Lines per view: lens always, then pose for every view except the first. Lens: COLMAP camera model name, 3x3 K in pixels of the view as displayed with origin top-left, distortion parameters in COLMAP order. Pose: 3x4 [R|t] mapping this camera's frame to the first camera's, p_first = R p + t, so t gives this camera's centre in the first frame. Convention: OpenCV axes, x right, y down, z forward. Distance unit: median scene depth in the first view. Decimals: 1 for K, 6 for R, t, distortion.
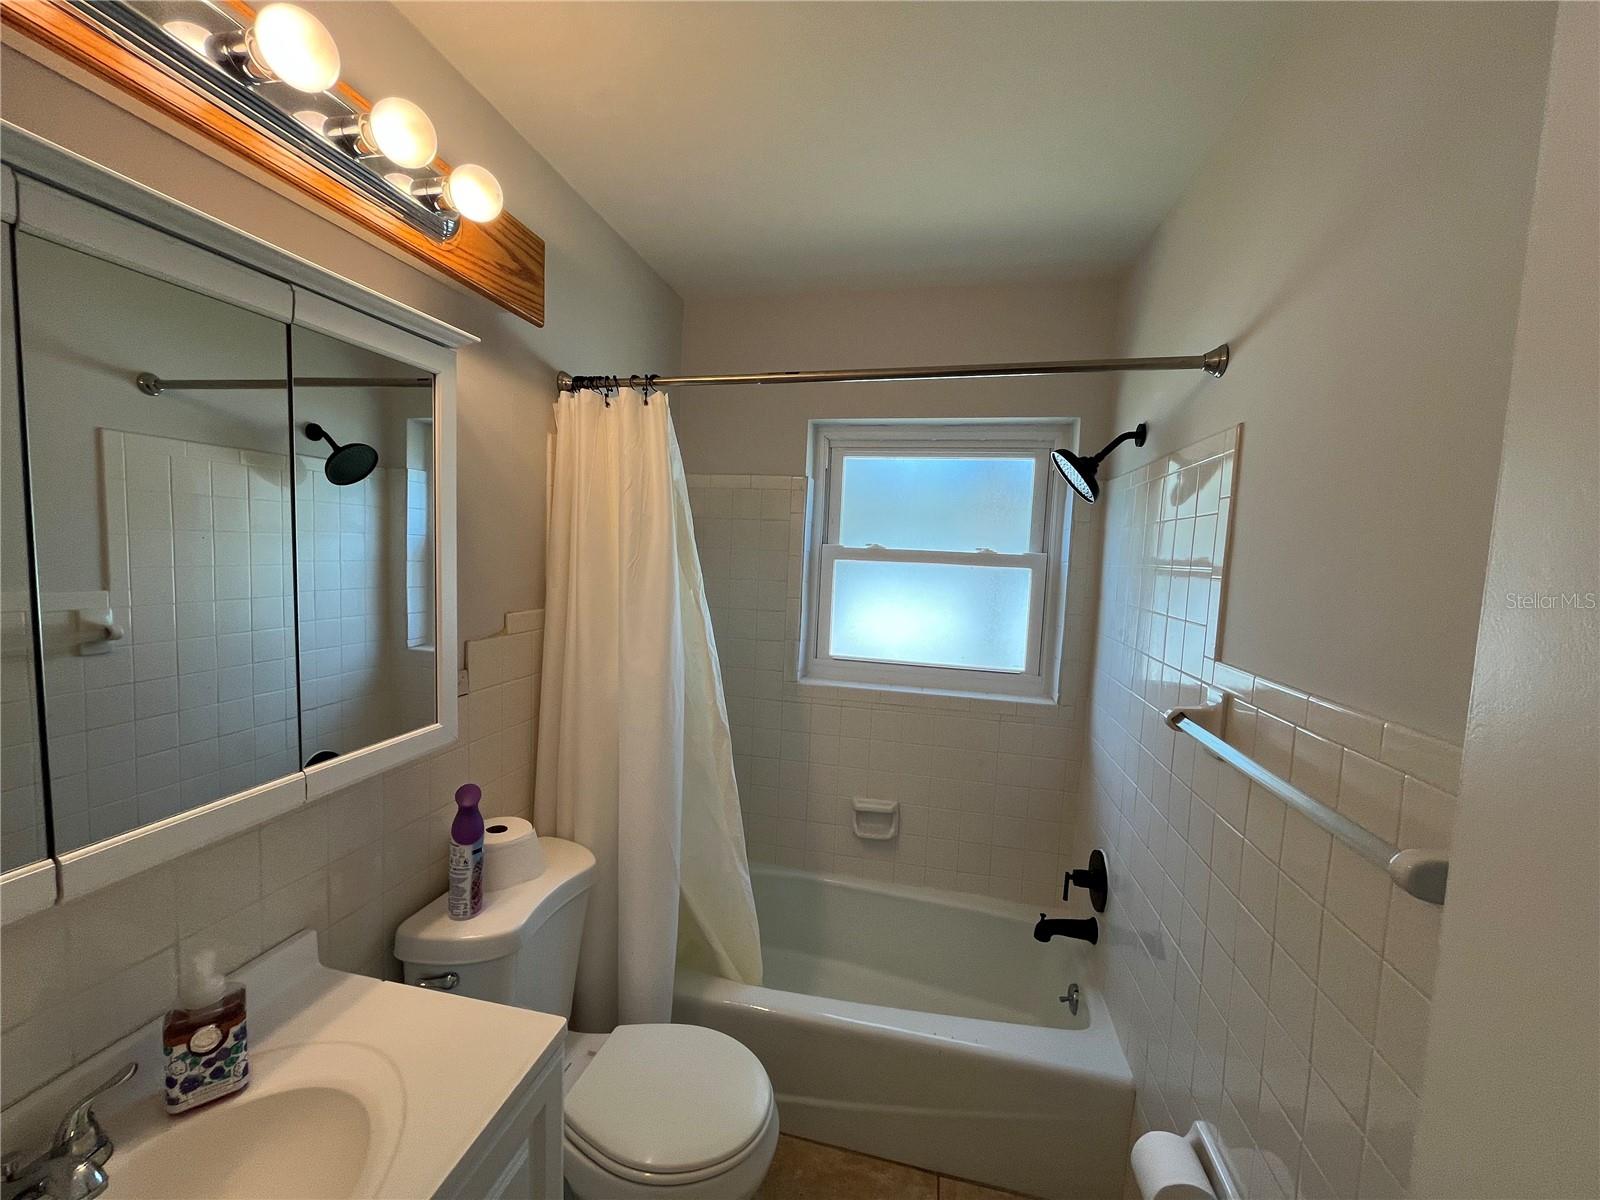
lens RADIAL K [[642.0, 0, 794.6], [0, 642.0, 600.5], [0, 0, 1]] dist [0.000385, -0.000735]
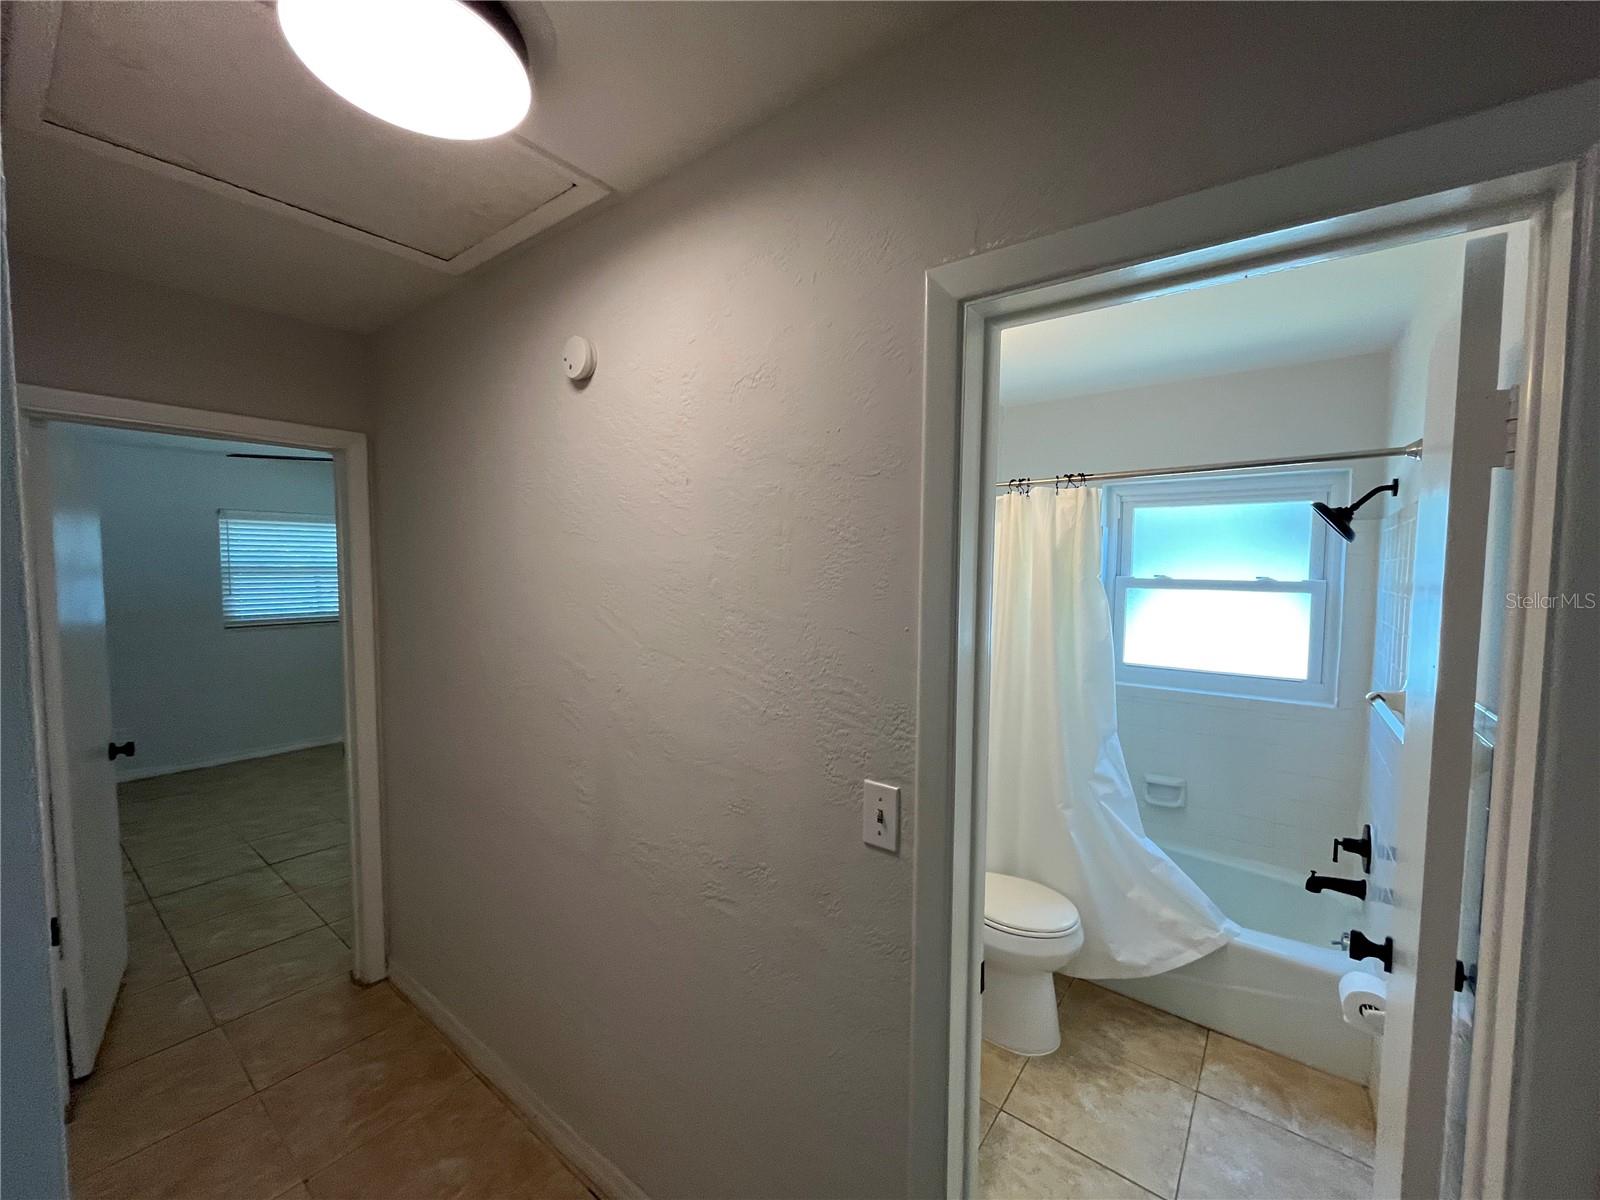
lens RADIAL K [[642.0, 0, 790.4], [0, 642.0, 600.6], [0, 0, 1]] dist [0.000385, -0.000735]
pose [[0.900305, -0.009610, -0.435154, 0.018905], [-0.004843, 0.999473, -0.032093, 0.008058], [0.435233, 0.031000, 0.899784, -0.581832]]
